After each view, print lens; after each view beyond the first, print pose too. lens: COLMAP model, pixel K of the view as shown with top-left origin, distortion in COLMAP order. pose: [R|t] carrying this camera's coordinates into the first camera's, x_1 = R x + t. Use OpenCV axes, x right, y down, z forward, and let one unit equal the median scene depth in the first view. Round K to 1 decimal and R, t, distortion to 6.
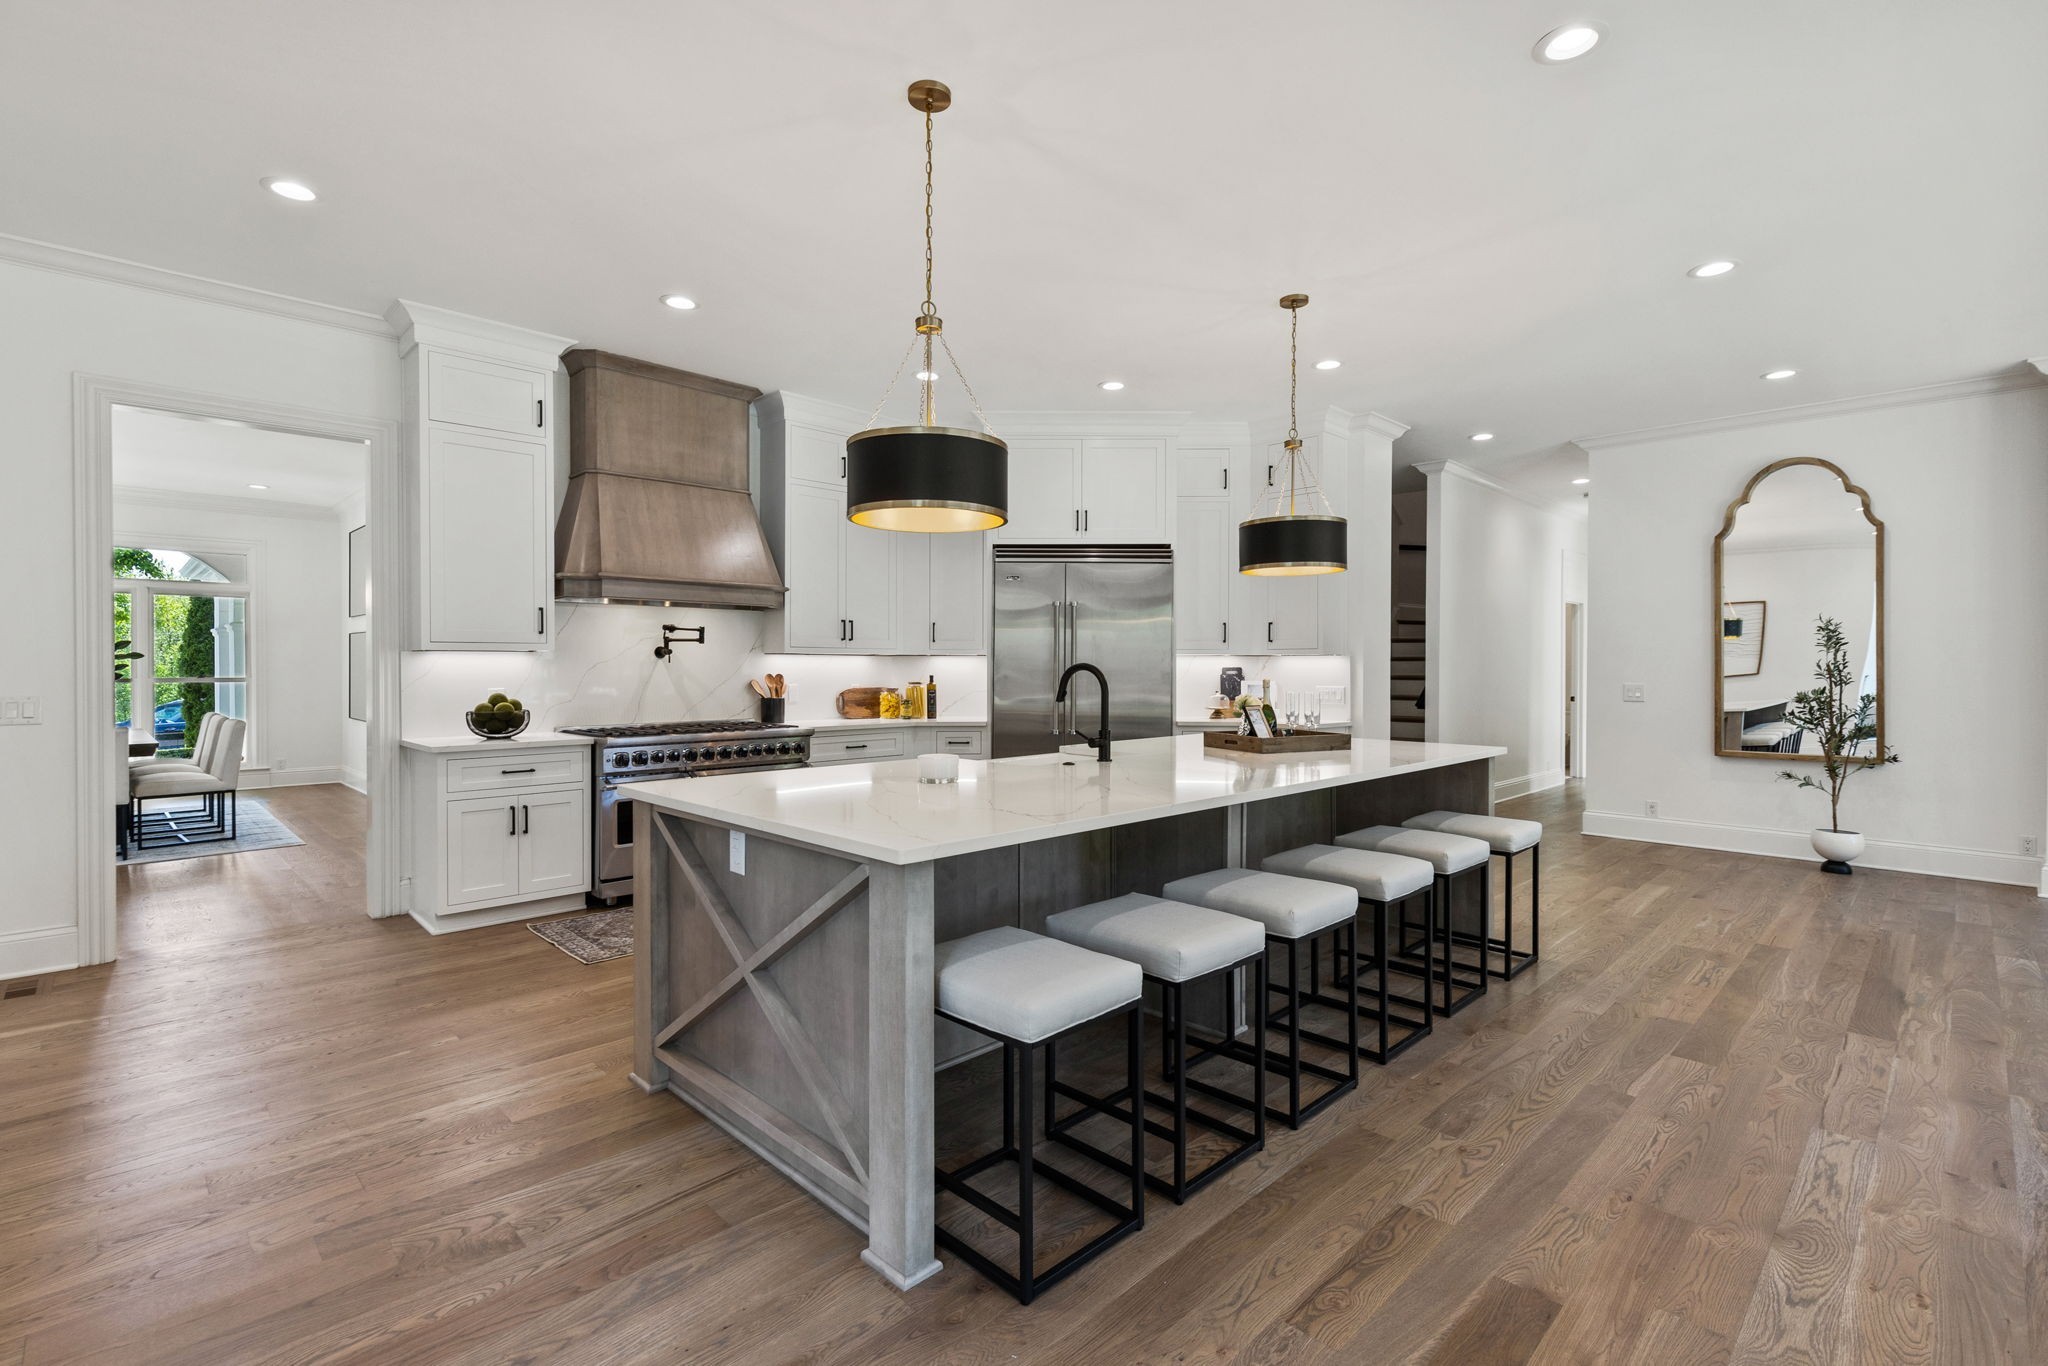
lens RADIAL K [[930.9, 0, 1024.0], [0, 930.9, 683.0], [0, 0, 1]] dist [0.001423, -0.000022]
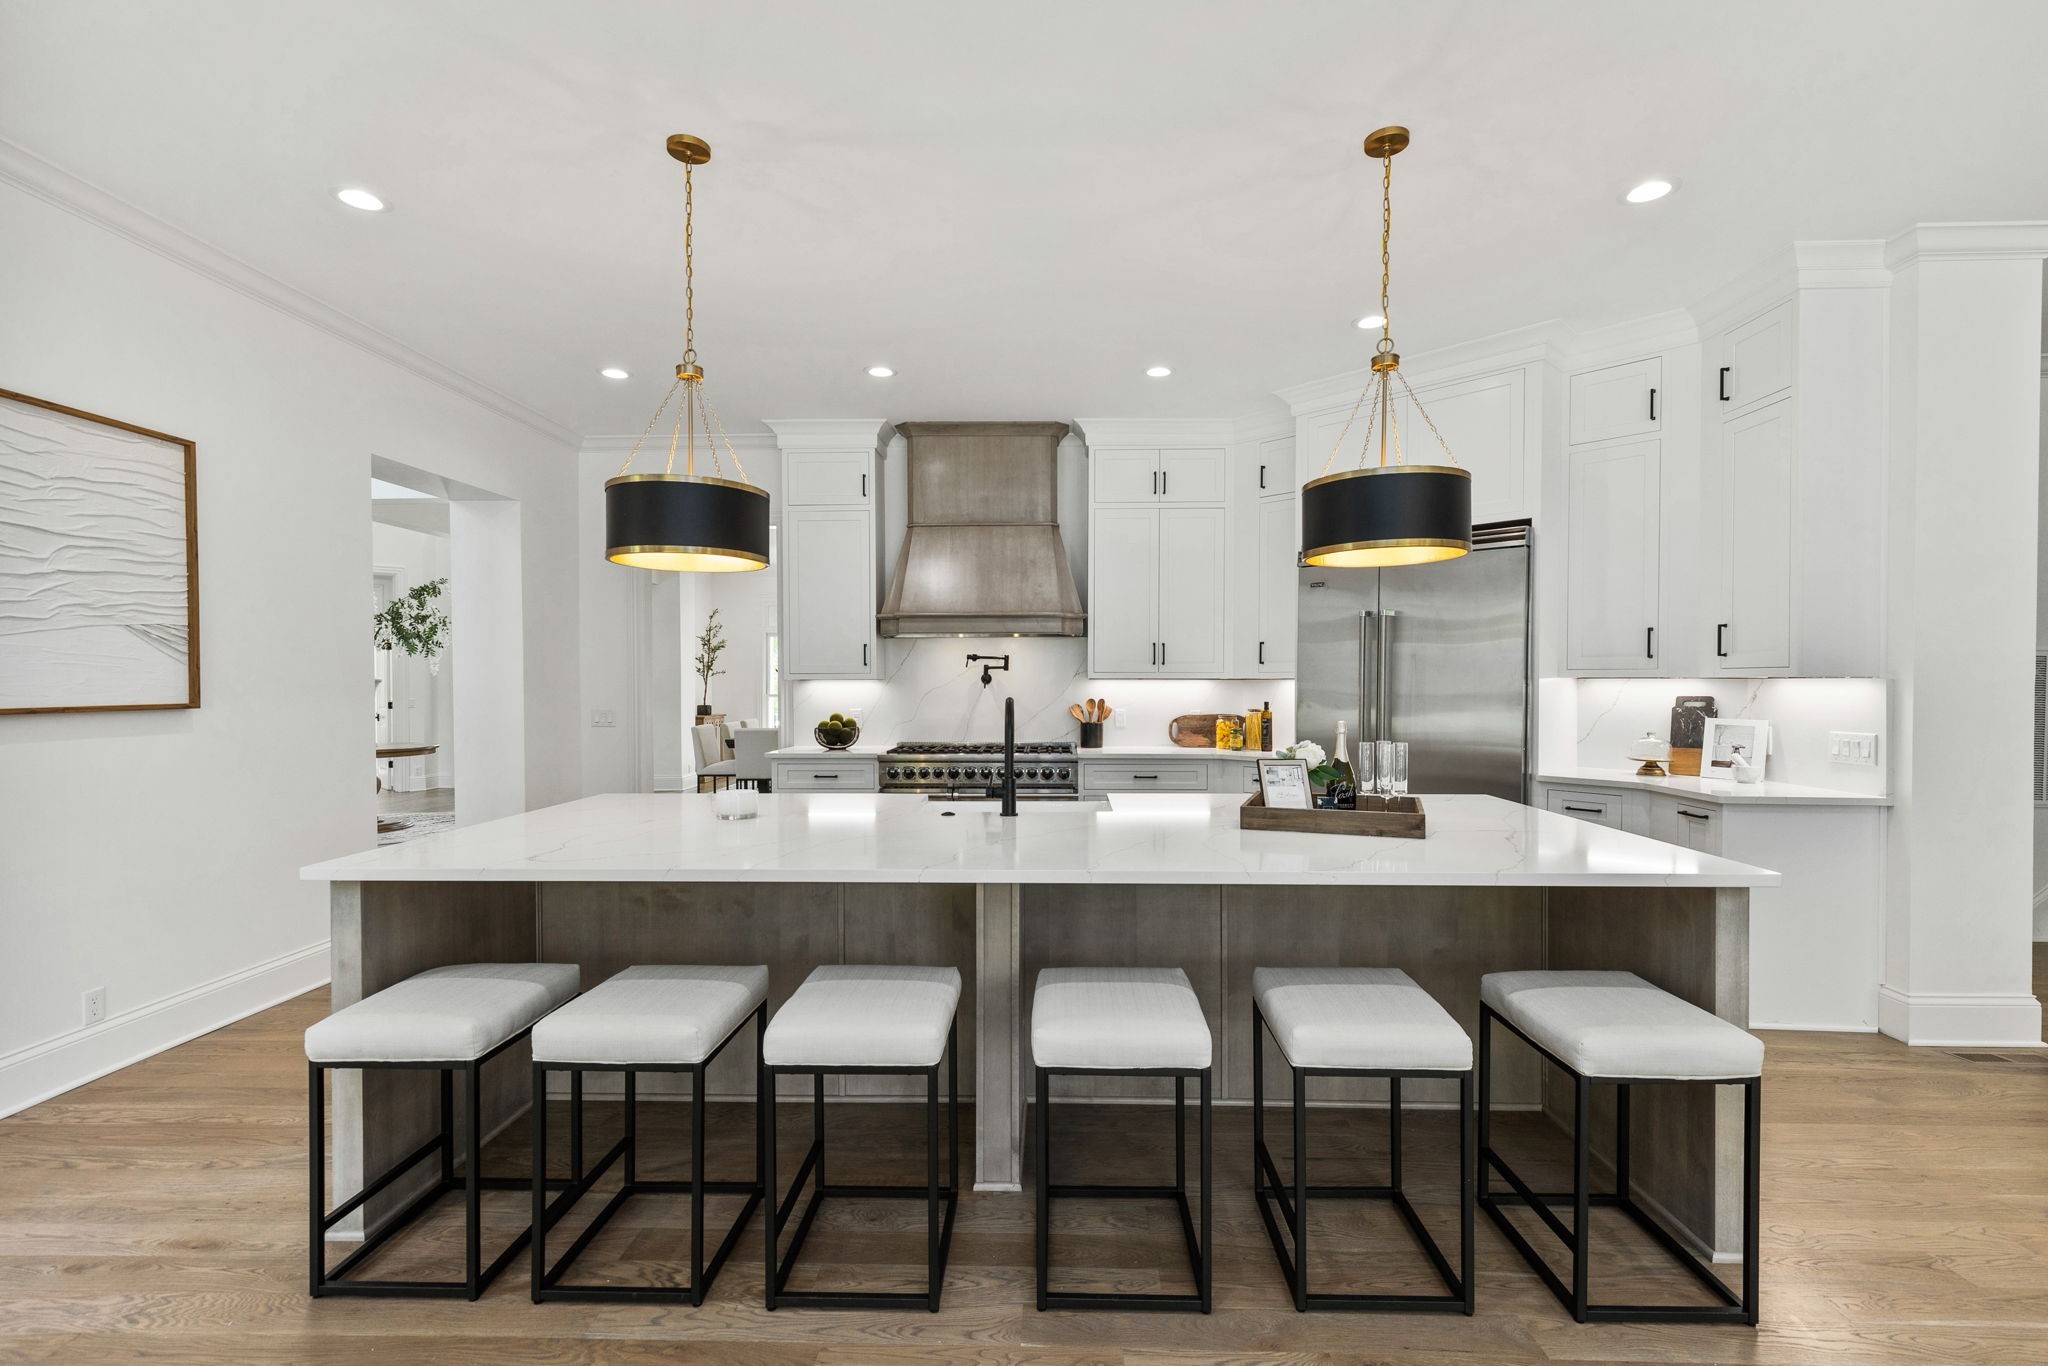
lens RADIAL K [[920.6, 0, 1022.5], [0, 920.6, 703.6], [0, 0, 1]] dist [0.009409, -0.000214]
pose [[0.691024, 0.016173, -0.722651, 0.413093], [-0.011683, 0.999869, 0.011205, -0.015465], [0.722738, 0.000700, 0.691122, 0.259848]]
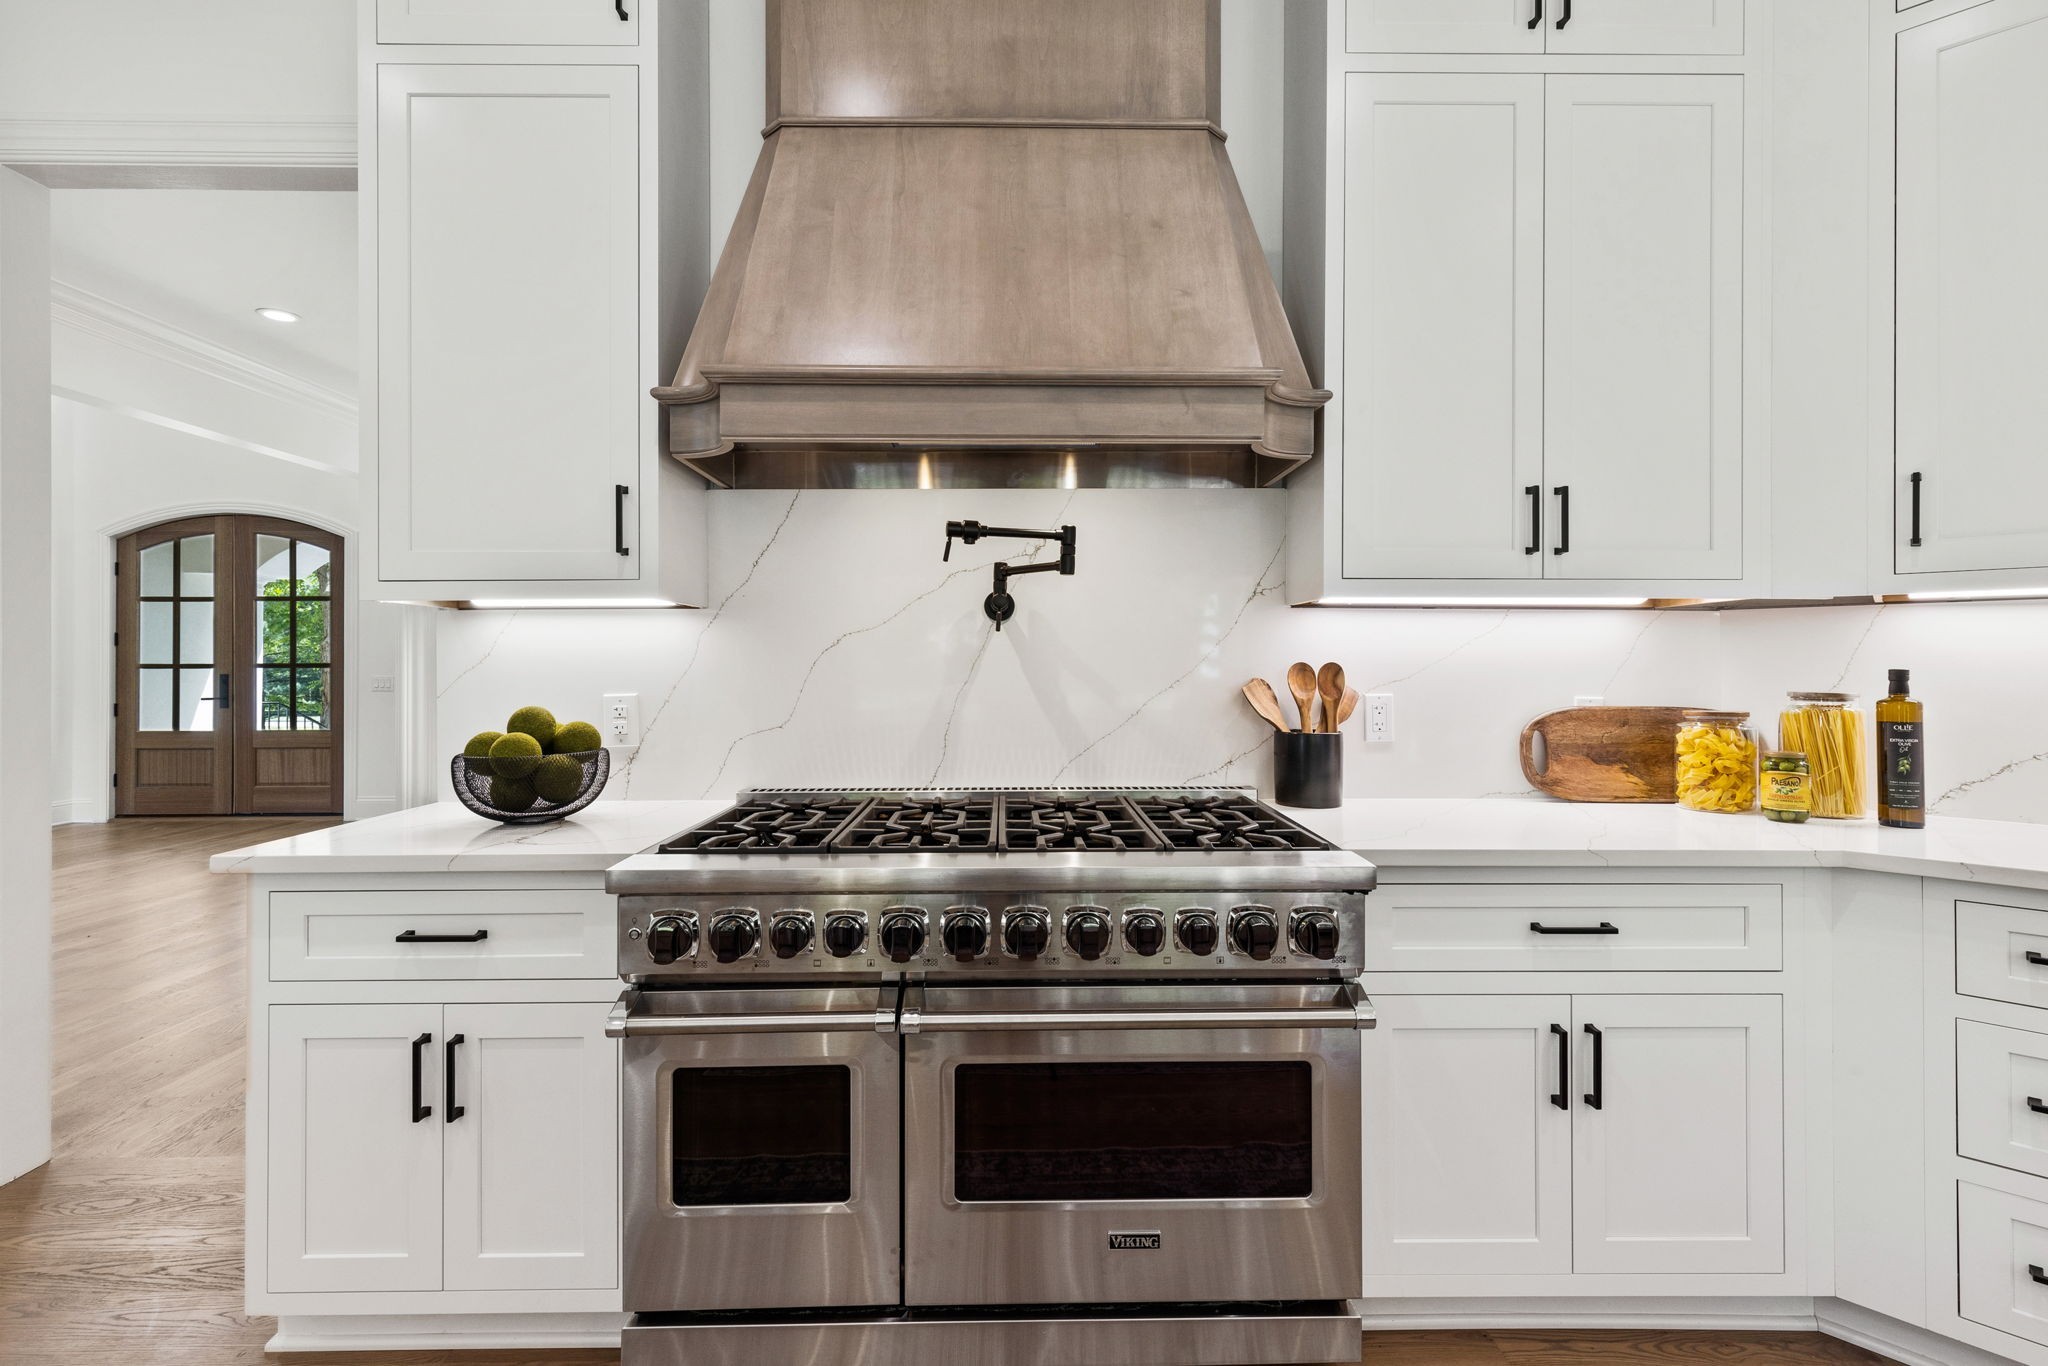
lens RADIAL K [[943.8, 0, 1032.7], [0, 943.8, 652.8], [0, 0, 1]] dist [-0.000043, 0.000039]
pose [[0.732328, -0.005556, -0.680929, -0.107740], [-0.011660, 0.999718, -0.020697, -0.005181], [0.680852, 0.023096, 0.732057, 0.689289]]
